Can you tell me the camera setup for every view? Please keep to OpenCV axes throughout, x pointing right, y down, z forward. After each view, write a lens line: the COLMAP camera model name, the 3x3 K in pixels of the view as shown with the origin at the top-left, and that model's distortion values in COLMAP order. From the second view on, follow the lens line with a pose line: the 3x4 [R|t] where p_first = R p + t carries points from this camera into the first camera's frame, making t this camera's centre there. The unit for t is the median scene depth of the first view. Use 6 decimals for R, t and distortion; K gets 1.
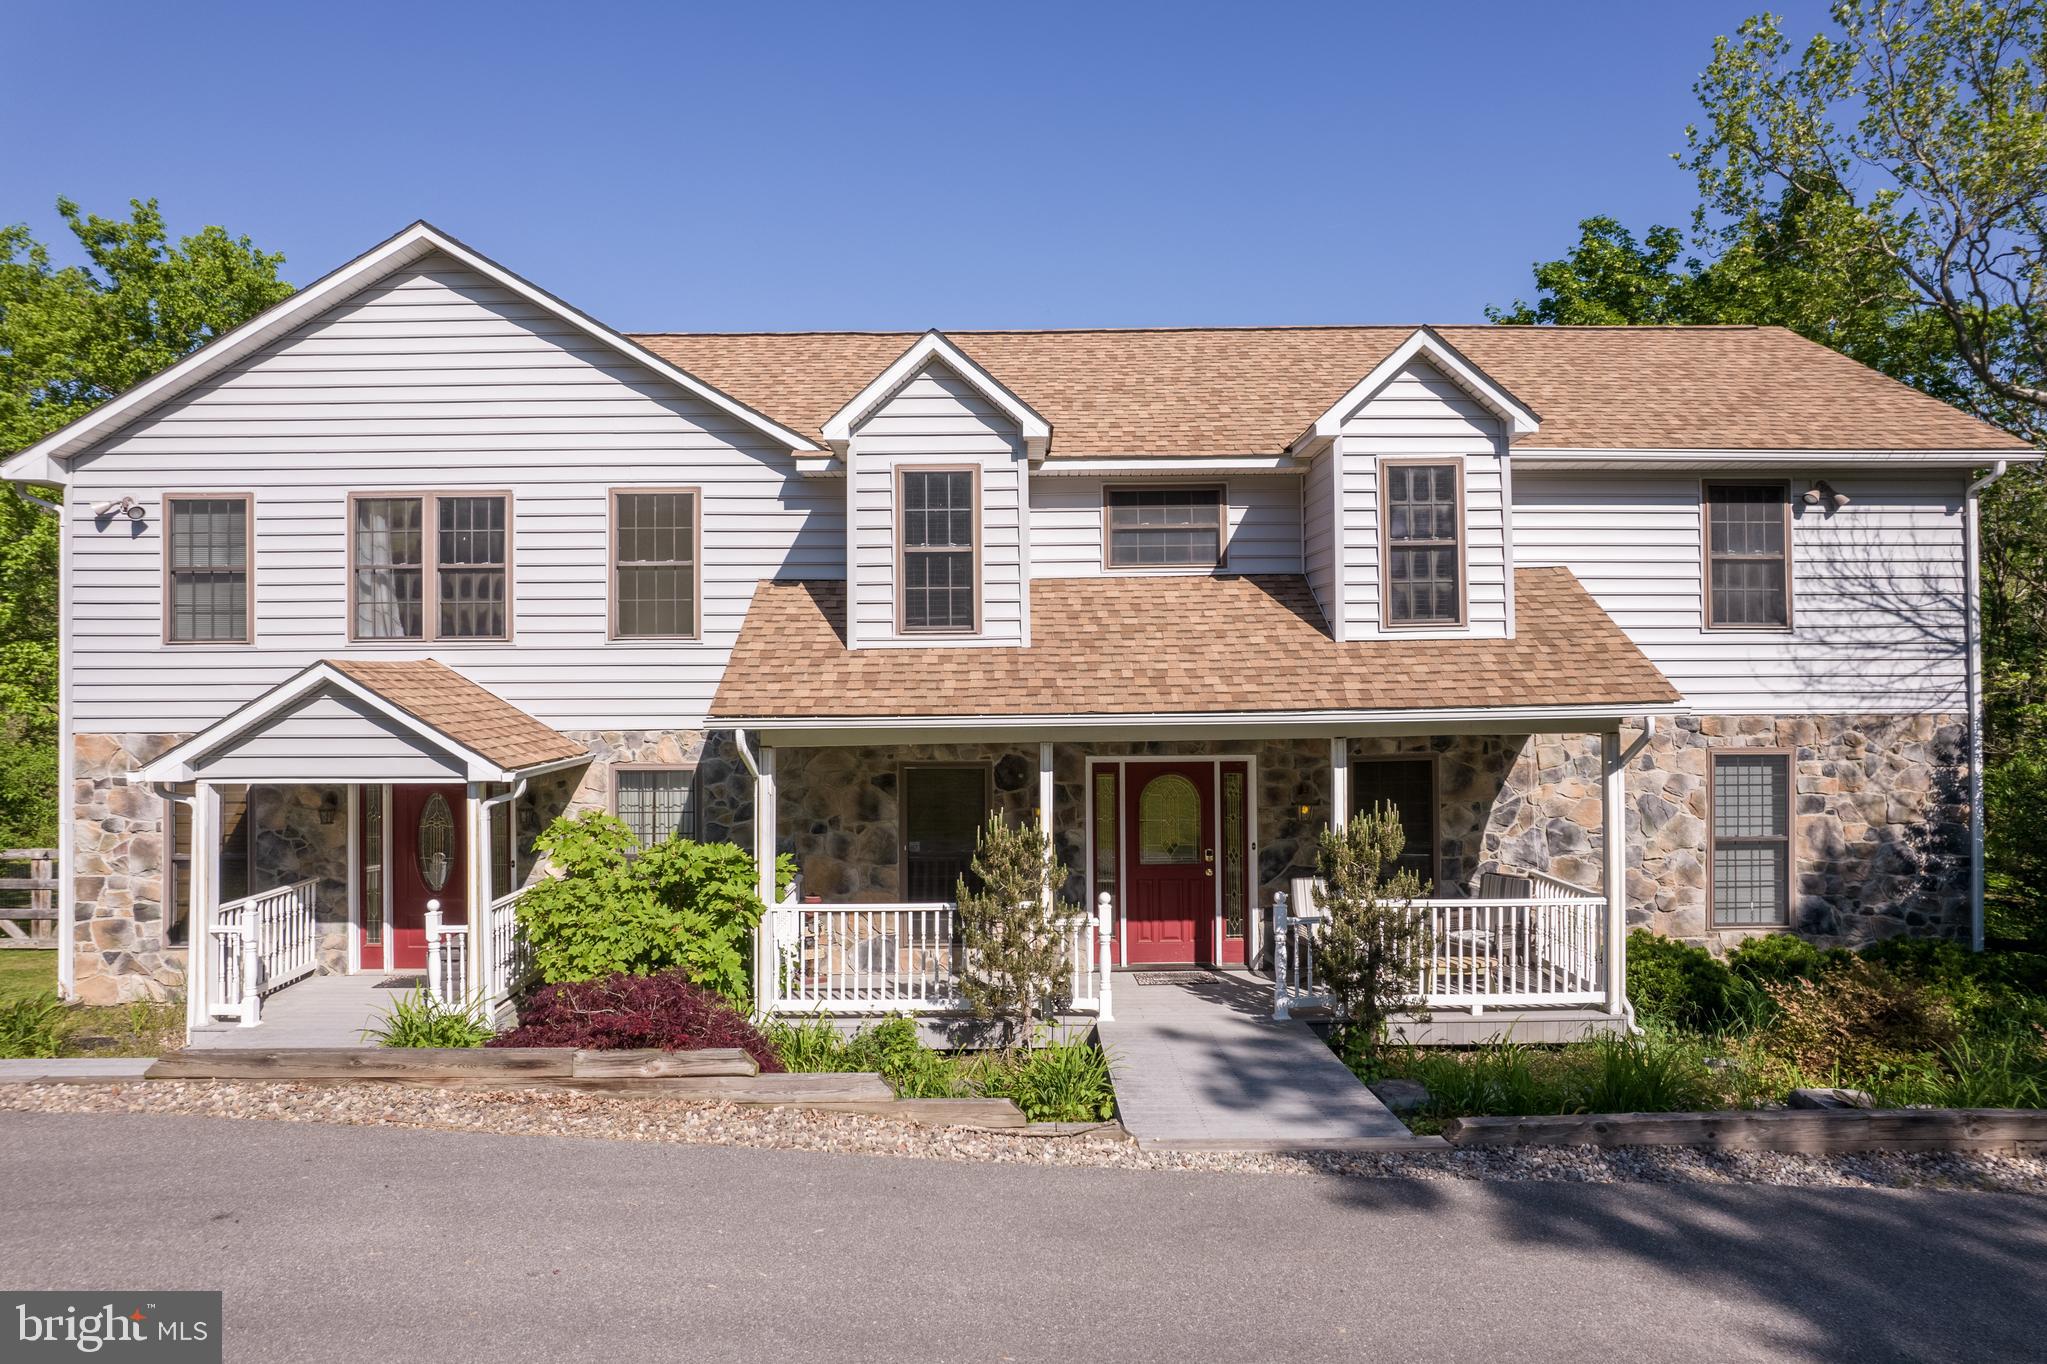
lens RADIAL K [[1229.9, 0, 1021.5], [0, 1229.9, 707.0], [0, 0, 1]] dist [-0.058278, 0.034616]
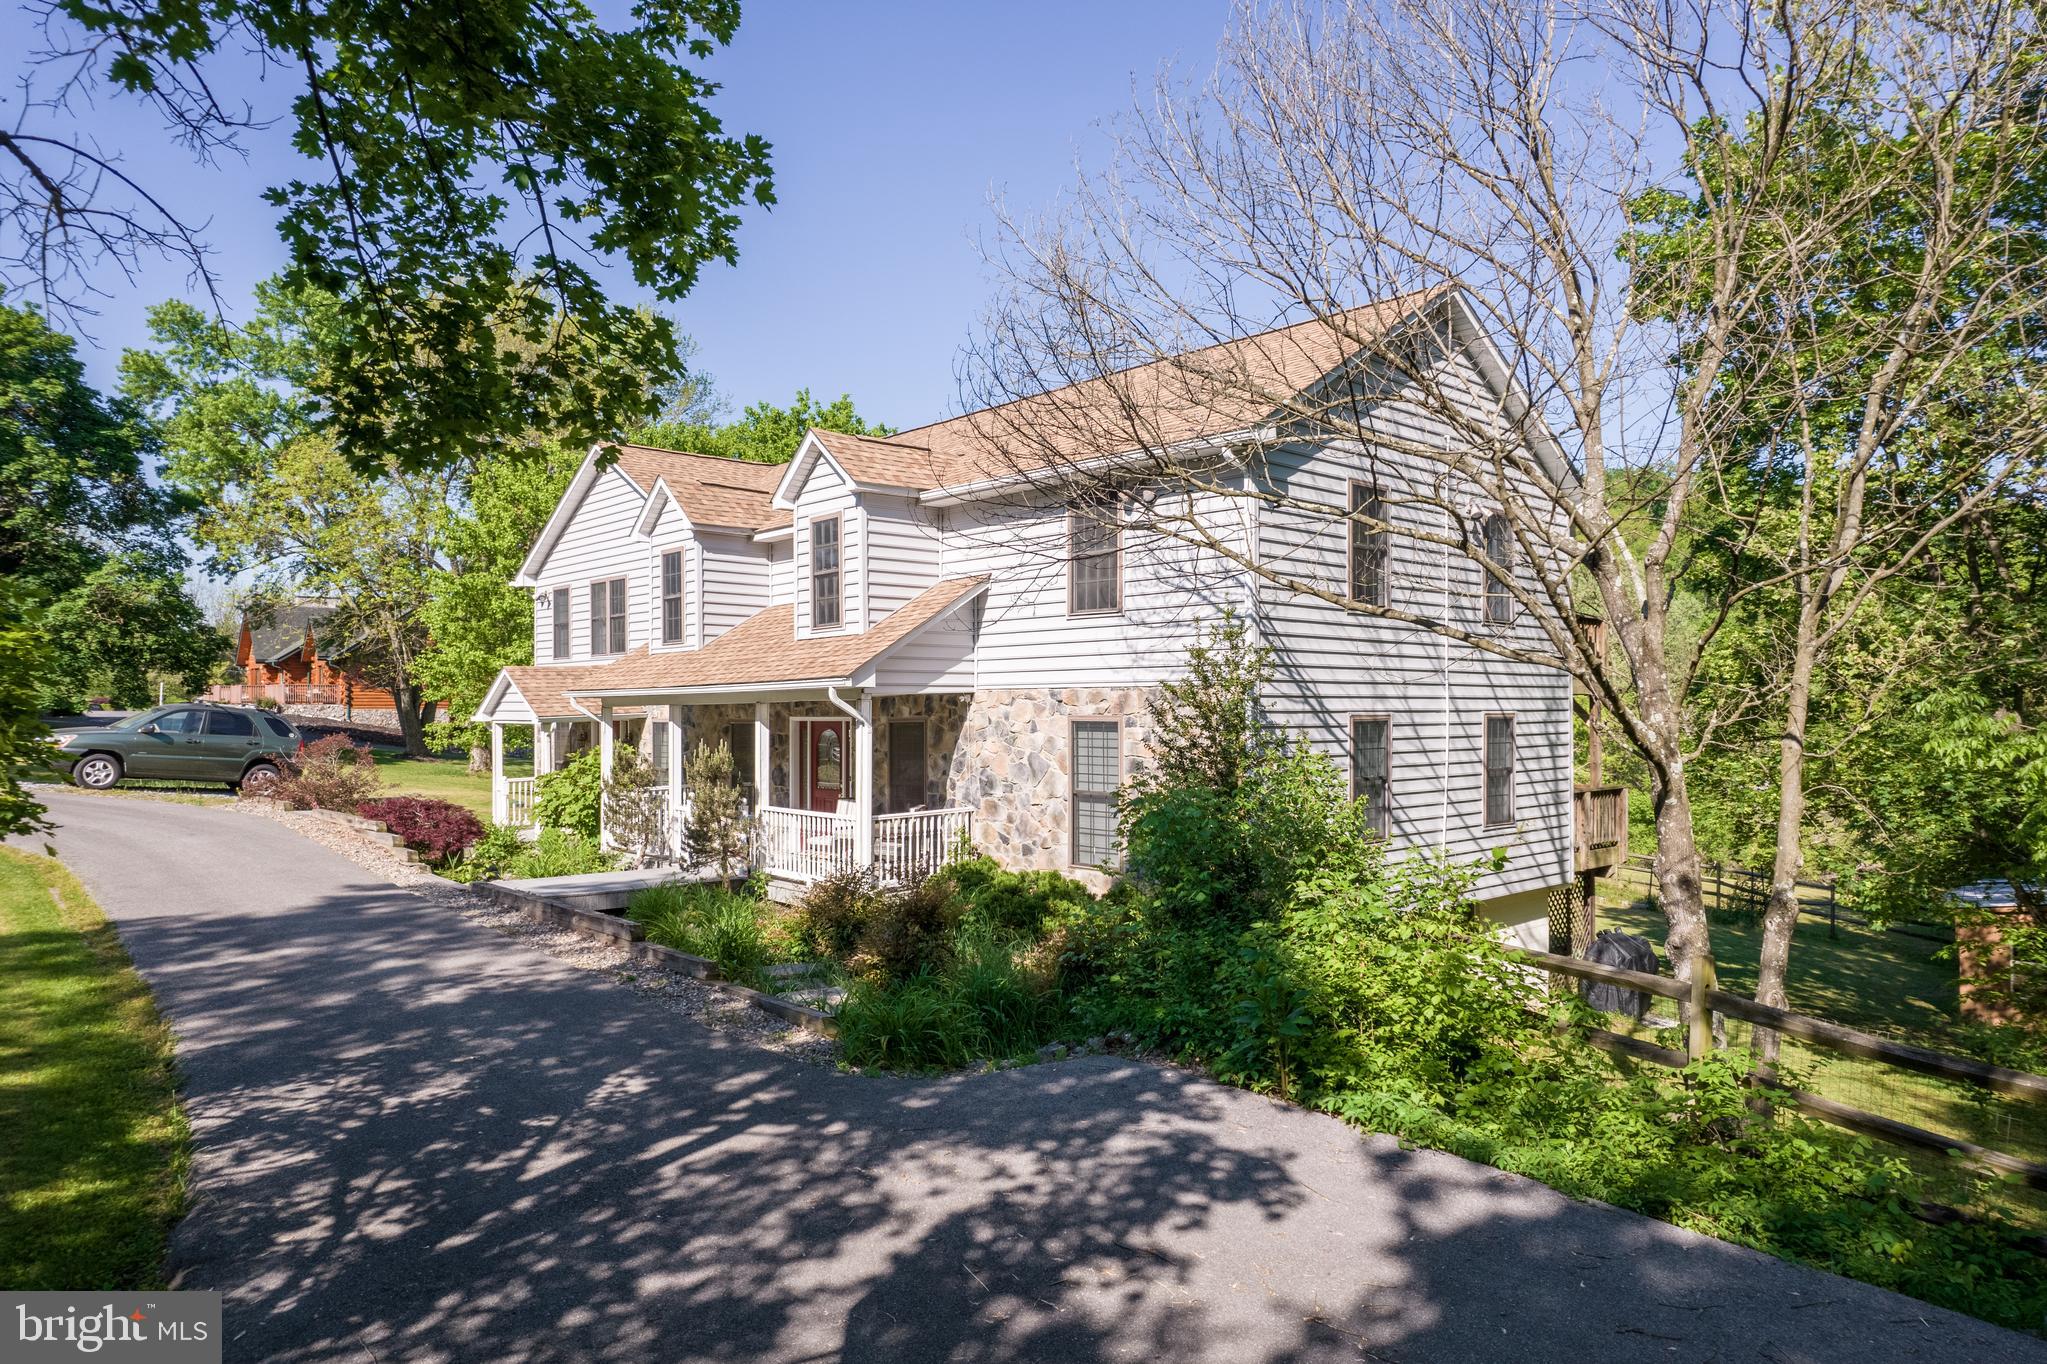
lens RADIAL K [[1312.0, 0, 1029.5], [0, 1312.0, 684.6], [0, 0, 1]] dist [-0.064990, 0.051584]
pose [[0.657642, -0.009276, -0.753274, 1.566912], [0.009050, 0.999949, -0.004412, 0.008767], [0.753277, -0.003916, 0.657692, 0.119595]]
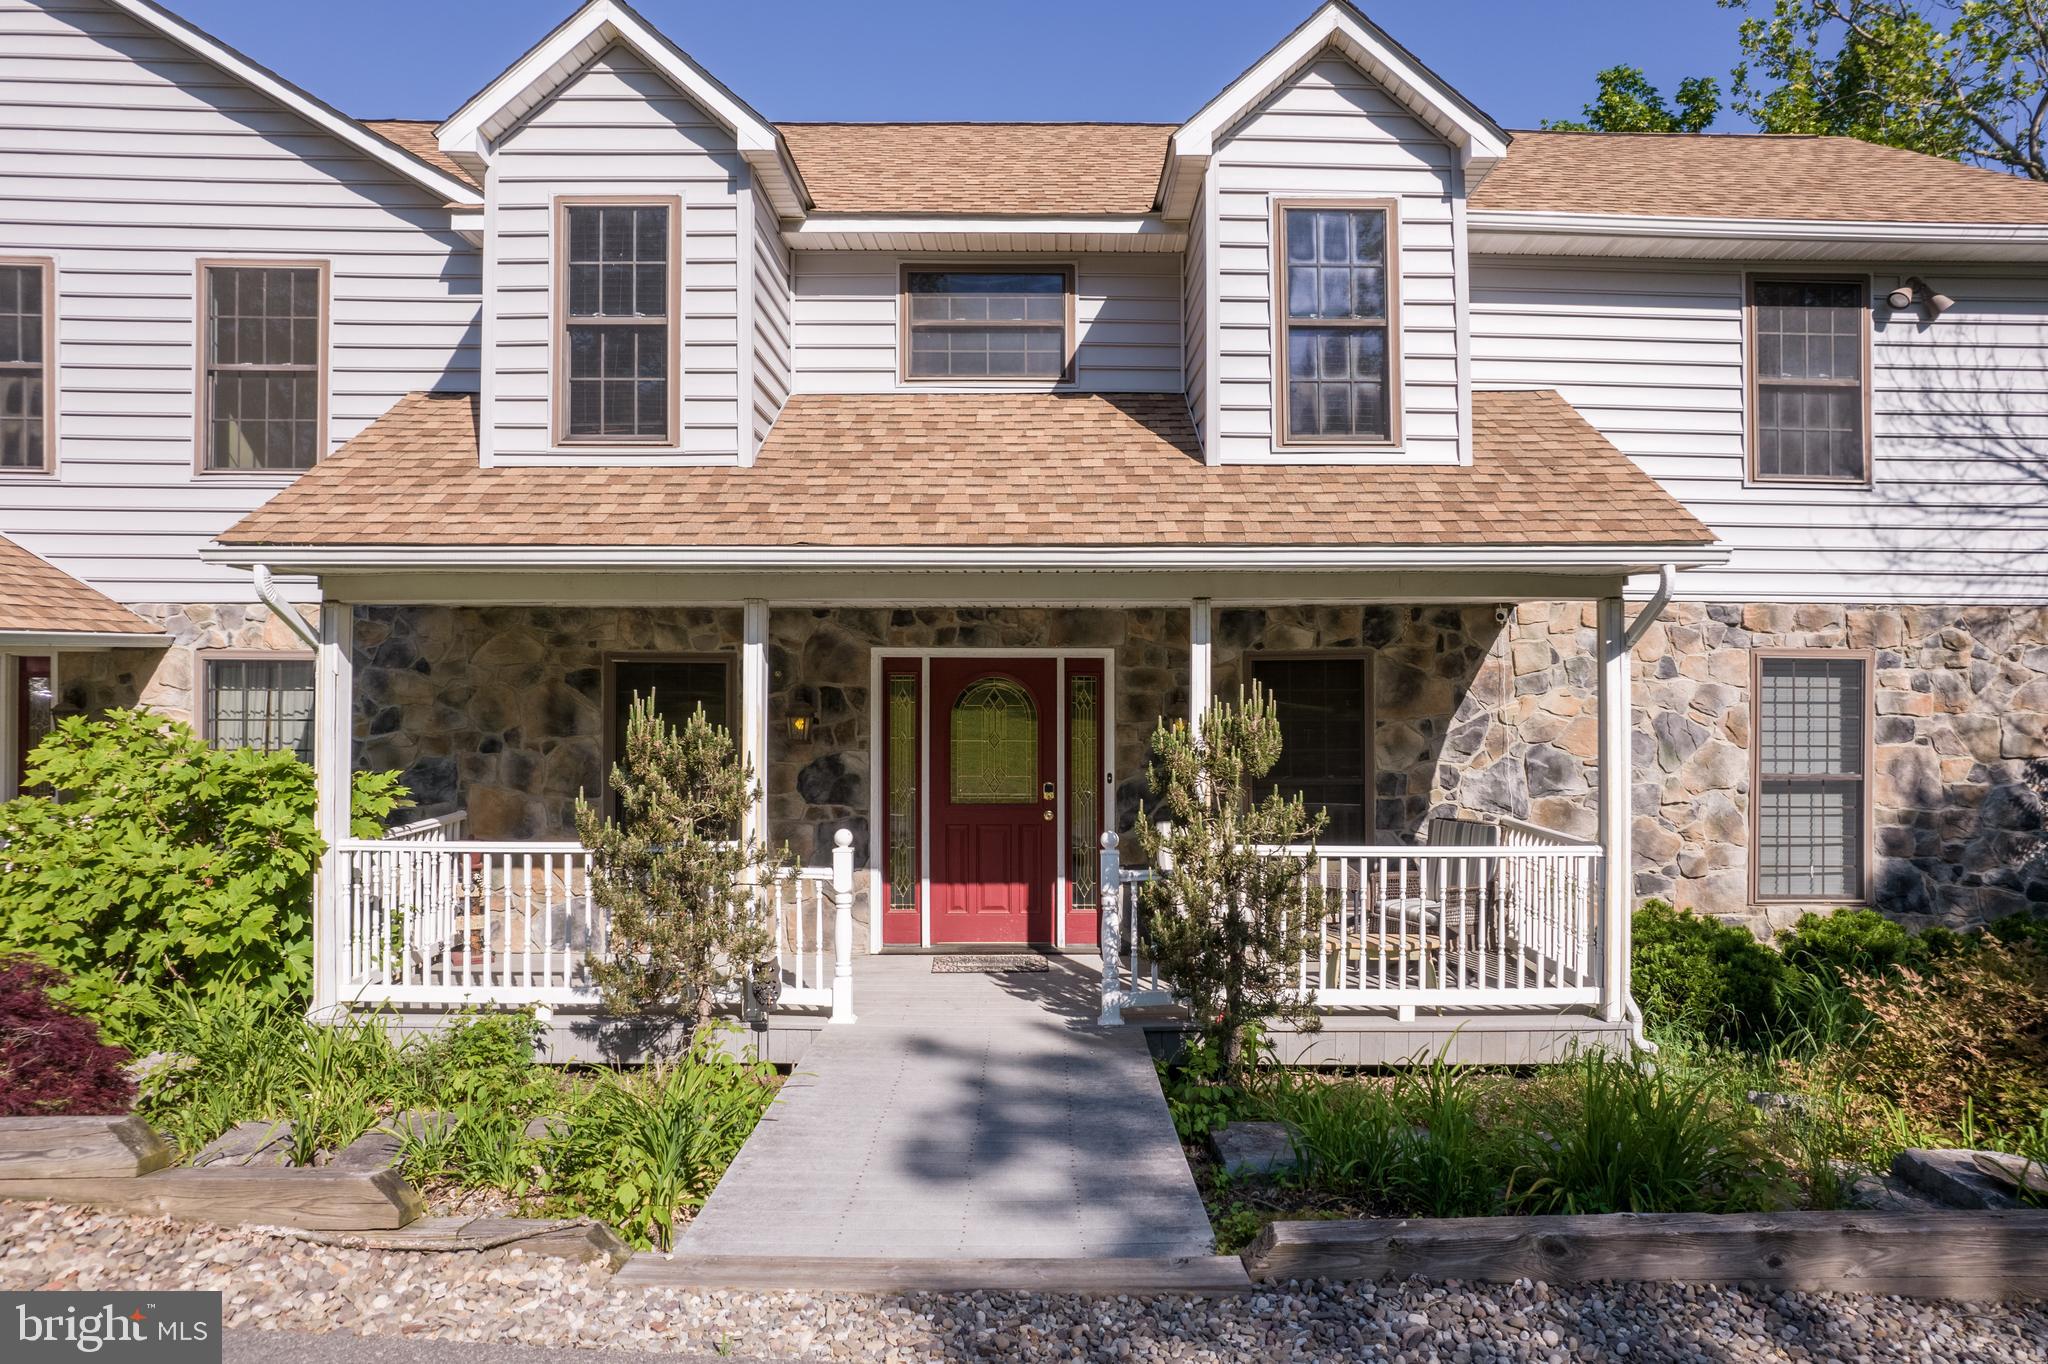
lens RADIAL K [[1312.6, 0, 1030.0], [0, 1312.6, 684.6], [0, 0, 1]] dist [-0.064990, 0.051584]
pose [[0.999865, 0.010460, 0.012700, 0.136037], [-0.010413, 0.999939, -0.003728, 0.064215], [-0.012739, 0.003596, 0.999912, 0.251690]]
